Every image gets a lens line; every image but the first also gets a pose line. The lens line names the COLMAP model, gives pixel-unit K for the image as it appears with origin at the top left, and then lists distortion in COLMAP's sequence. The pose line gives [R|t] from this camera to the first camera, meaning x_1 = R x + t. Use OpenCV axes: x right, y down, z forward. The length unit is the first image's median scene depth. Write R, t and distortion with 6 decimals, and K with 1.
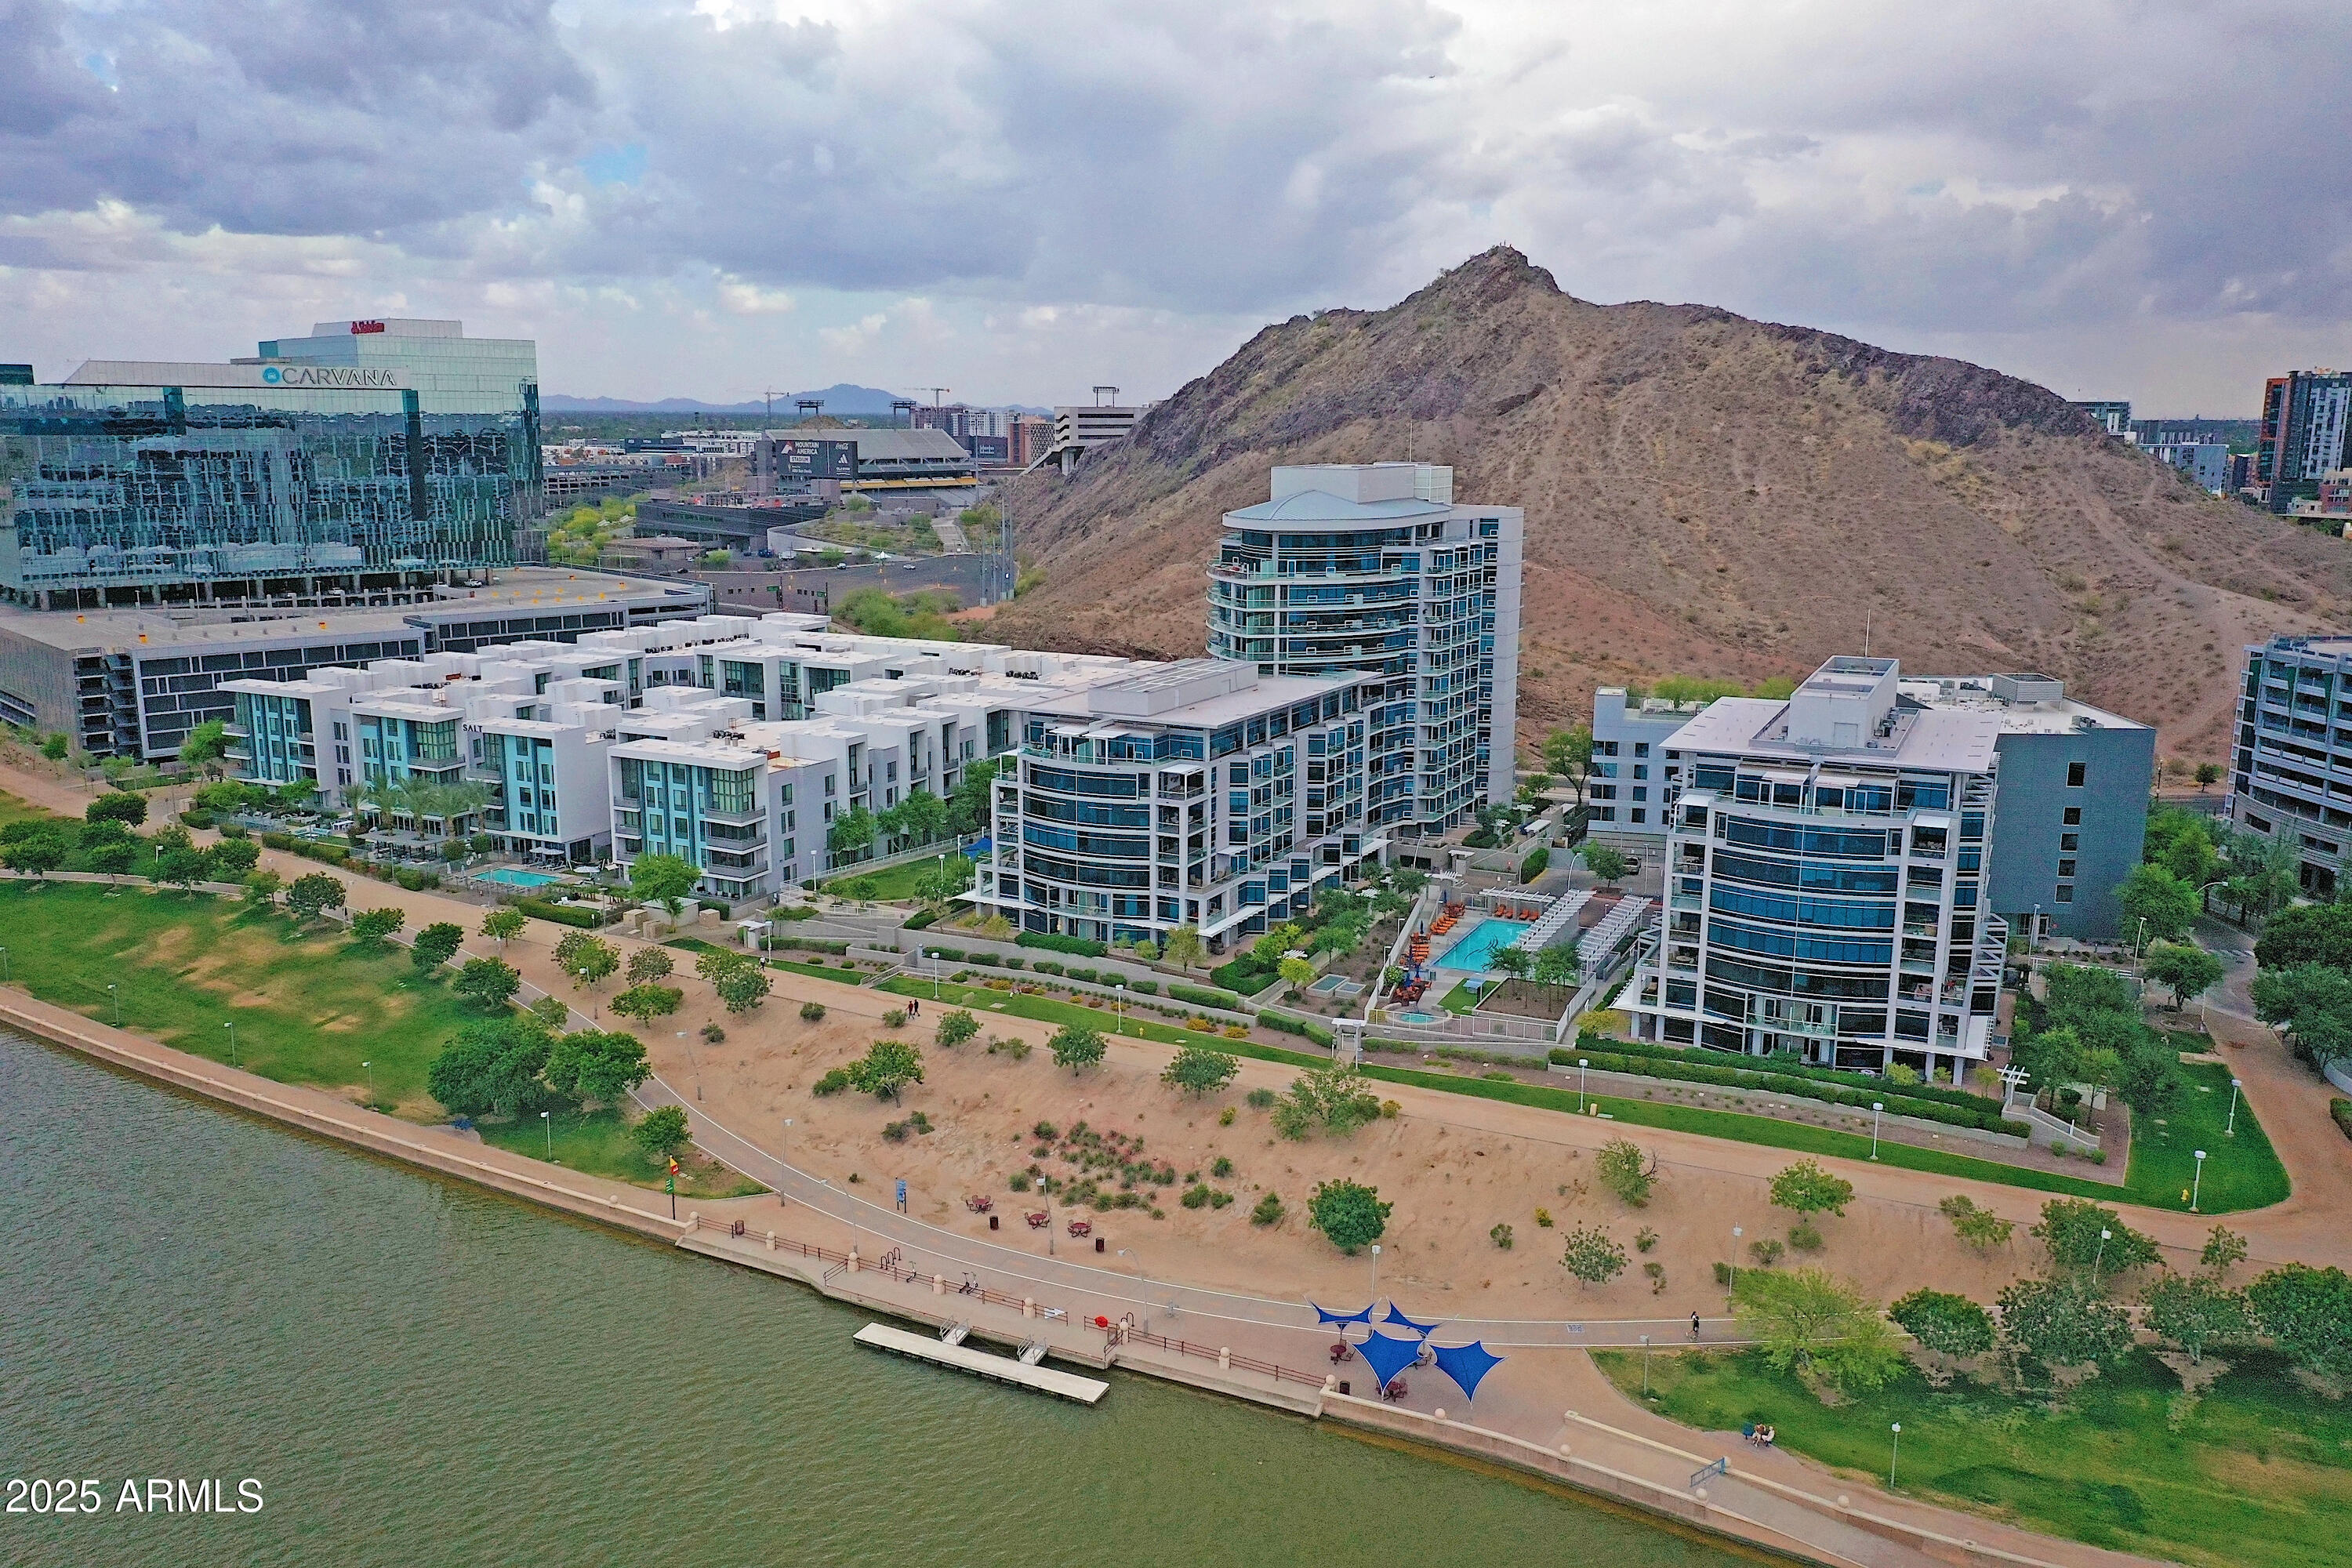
lens RADIAL K [[1865.8, 0, 1172.1], [0, 1865.8, 794.2], [0, 0, 1]] dist [0.016805, 0.001355]
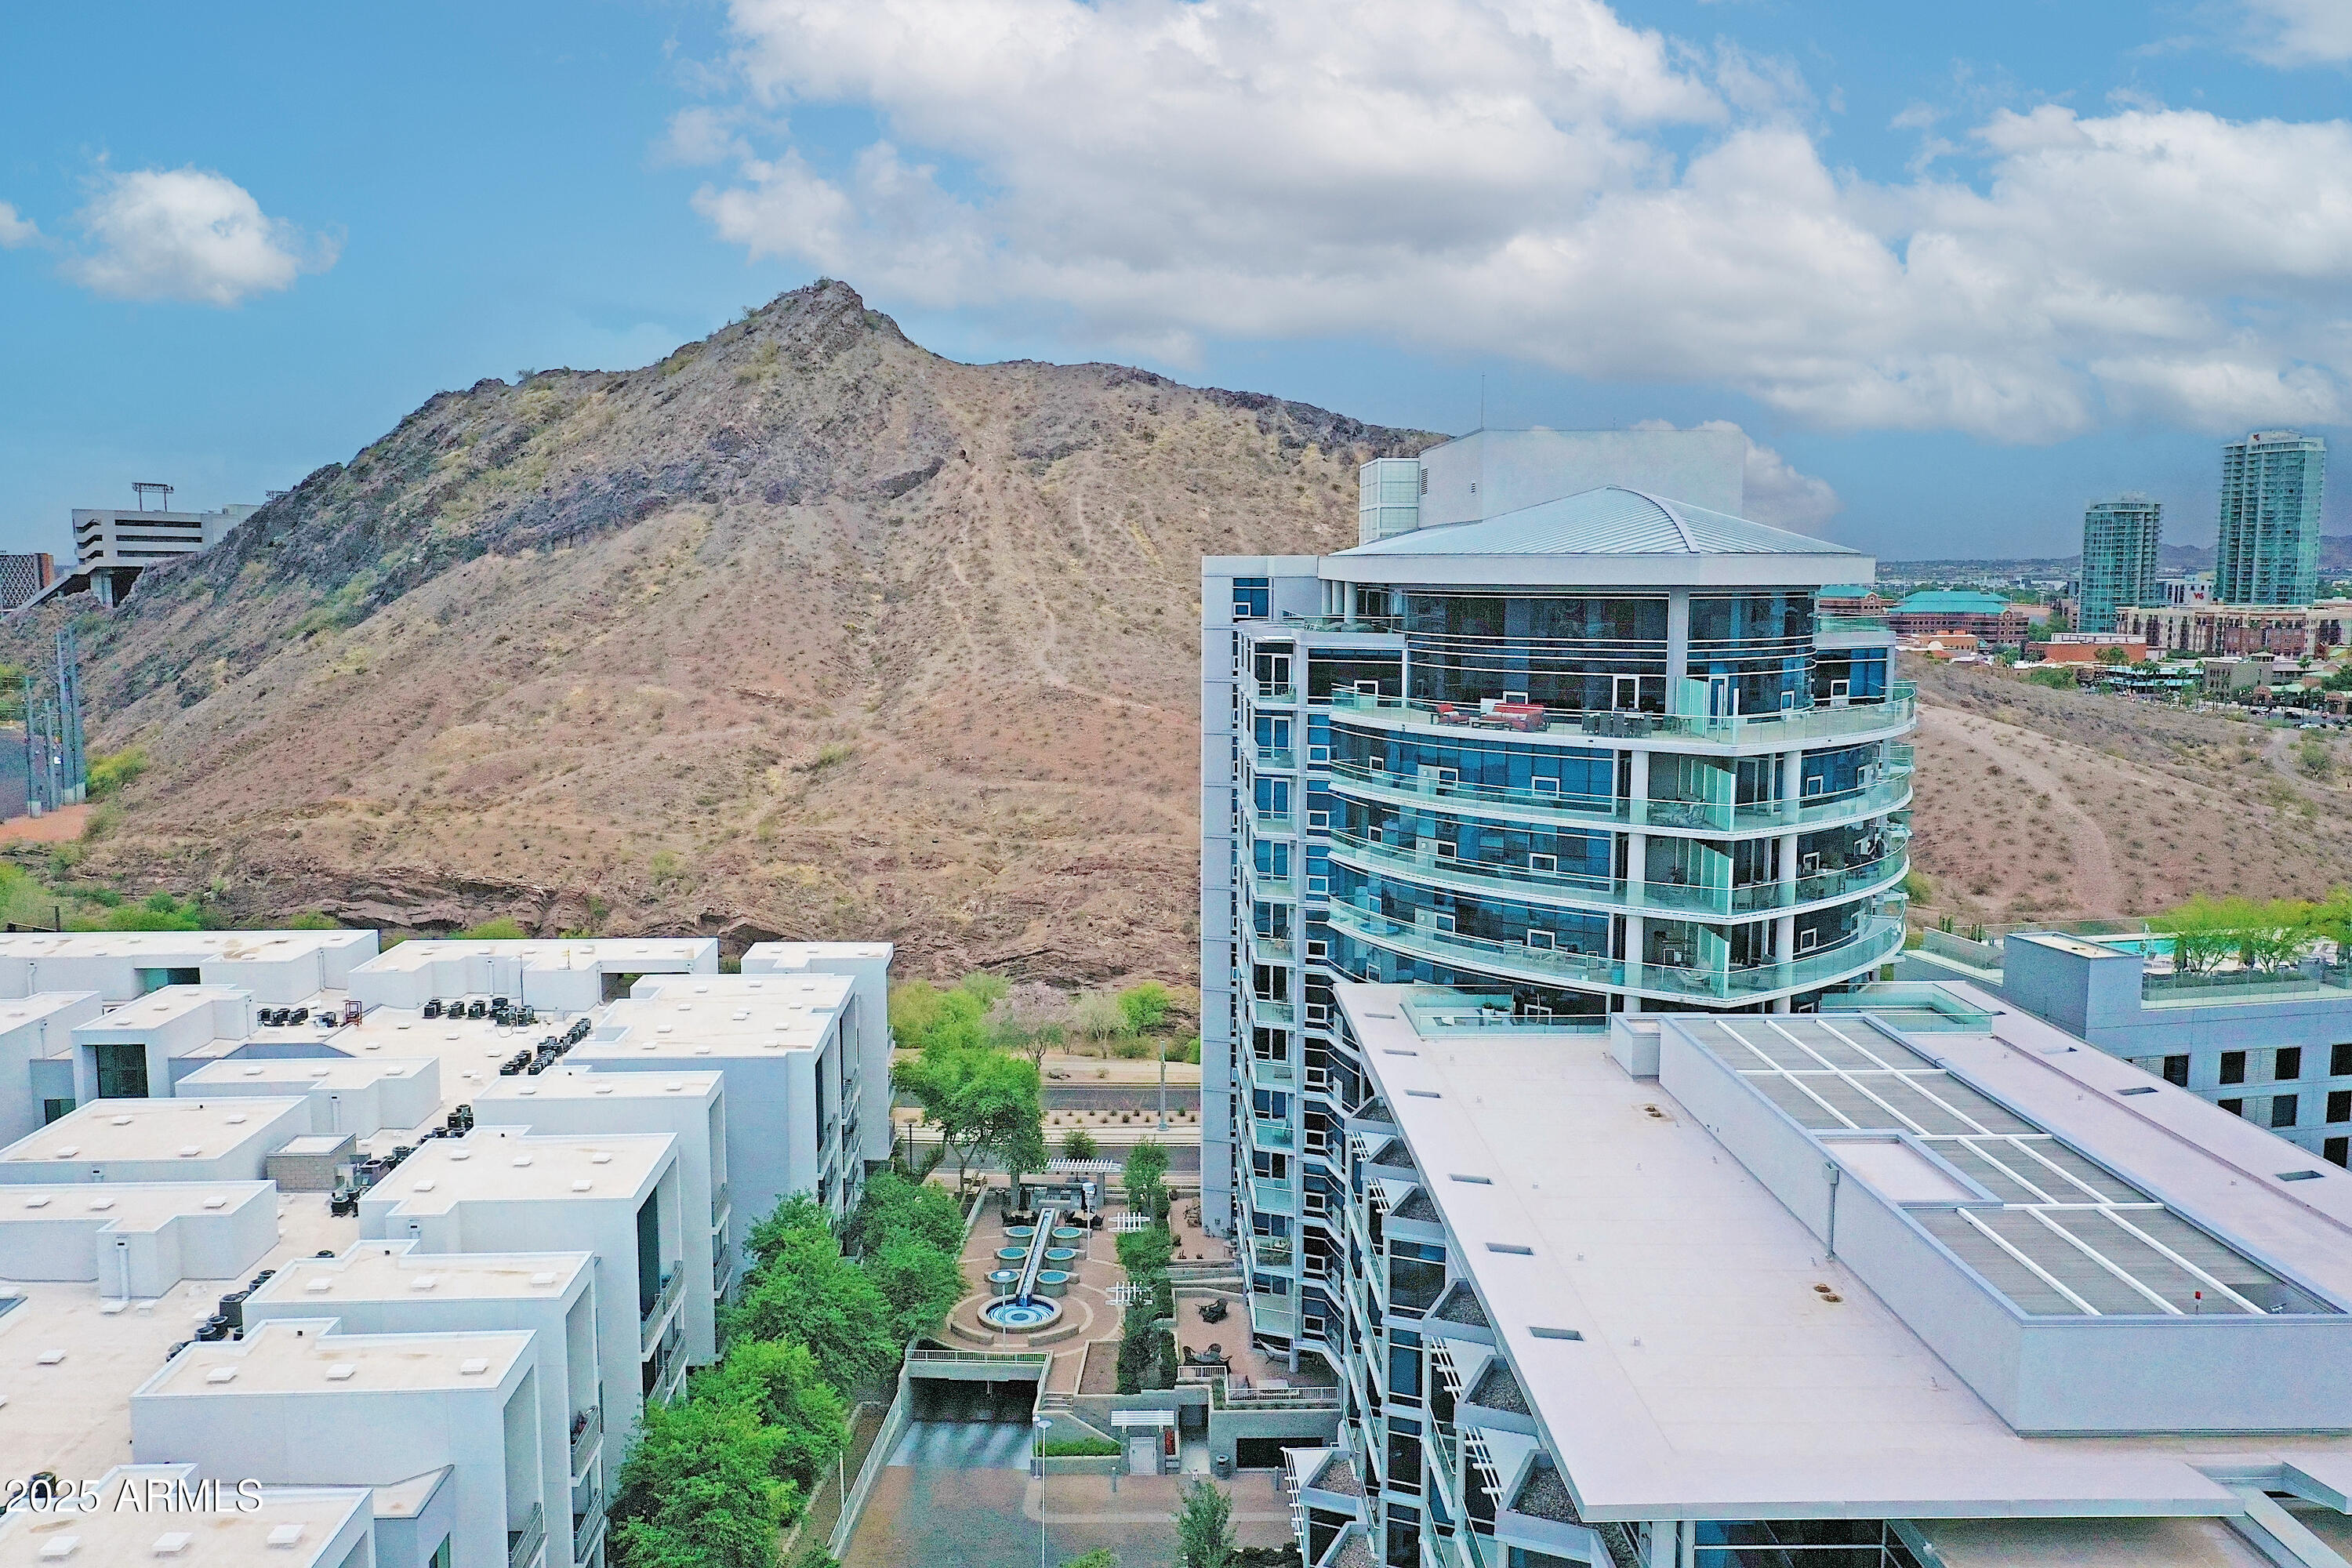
lens RADIAL K [[1865.8, 0, 1172.1], [0, 1865.8, 794.2], [0, 0, 1]] dist [0.016805, 0.001355]
pose [[0.869964, -0.063281, 0.489039, -0.176333], [0.101664, 0.993443, -0.052302, -0.090622], [-0.482522, 0.095218, 0.870693, 0.709215]]
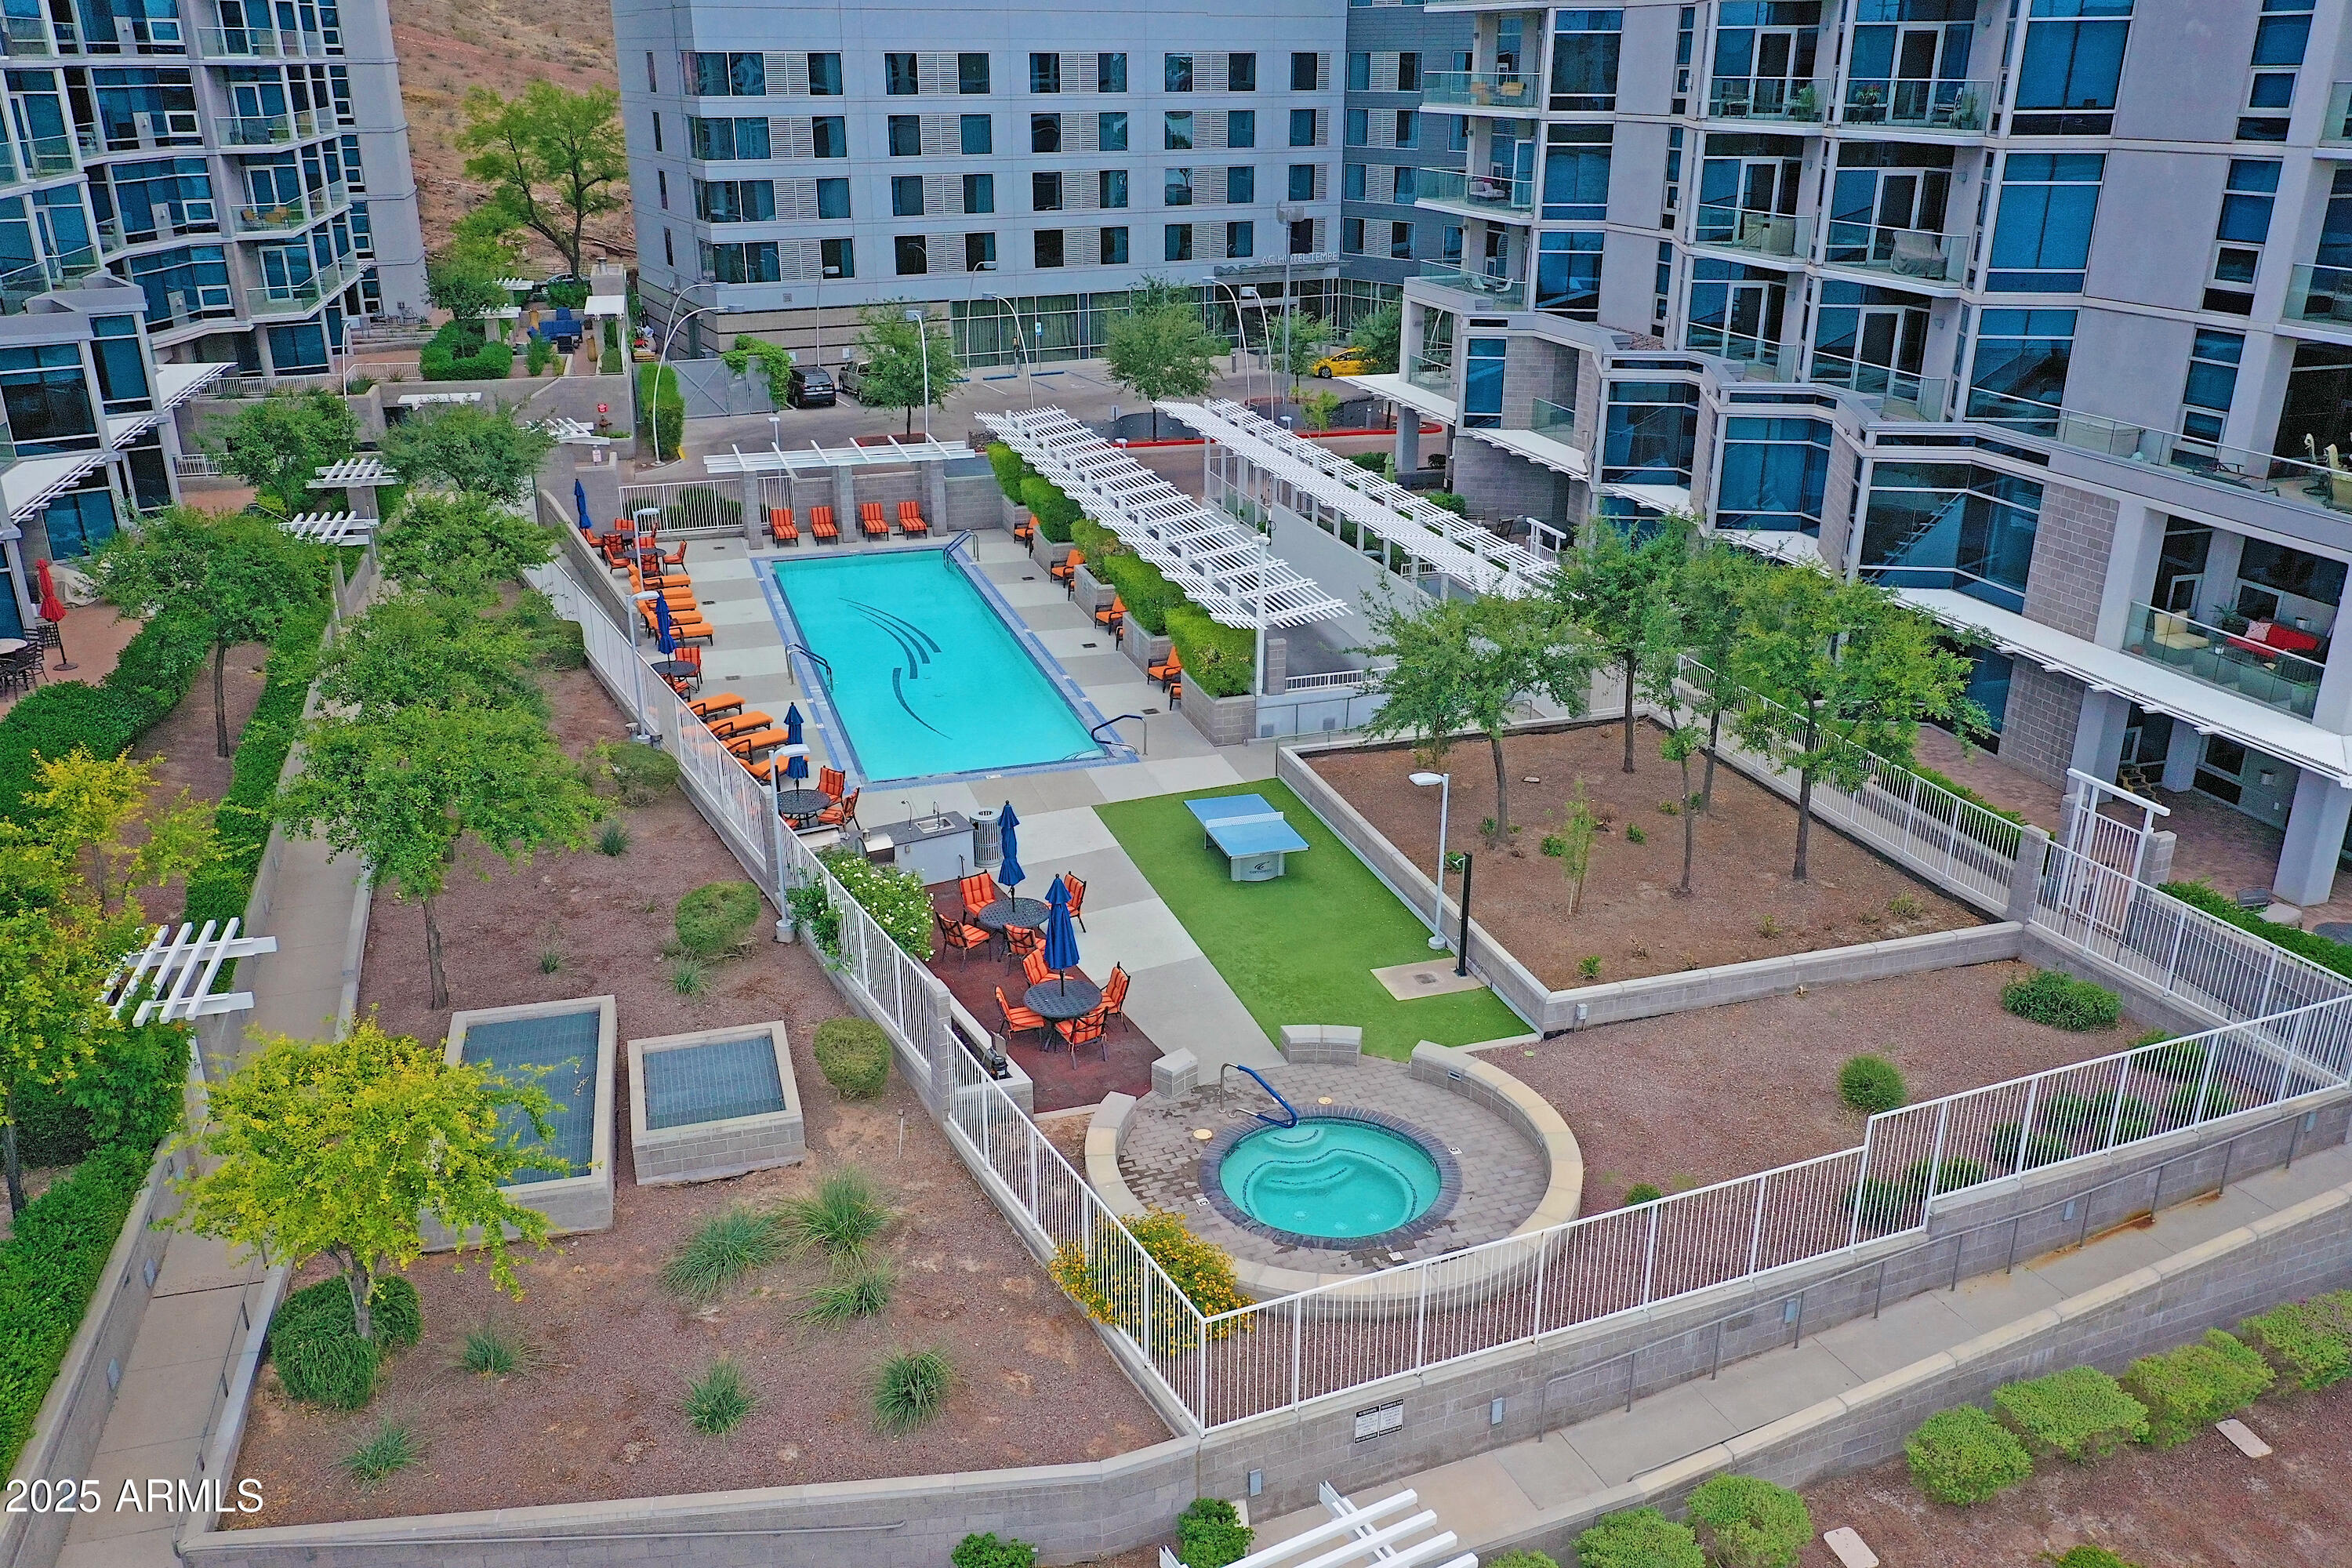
lens RADIAL K [[1865.8, 0, 1172.1], [0, 1865.8, 794.2], [0, 0, 1]] dist [0.016805, 0.001355]
pose [[0.730366, -0.255132, 0.633619, 0.026253], [0.140990, 0.963957, 0.225628, 0.040889], [-0.668347, -0.075457, 0.740012, 0.657253]]
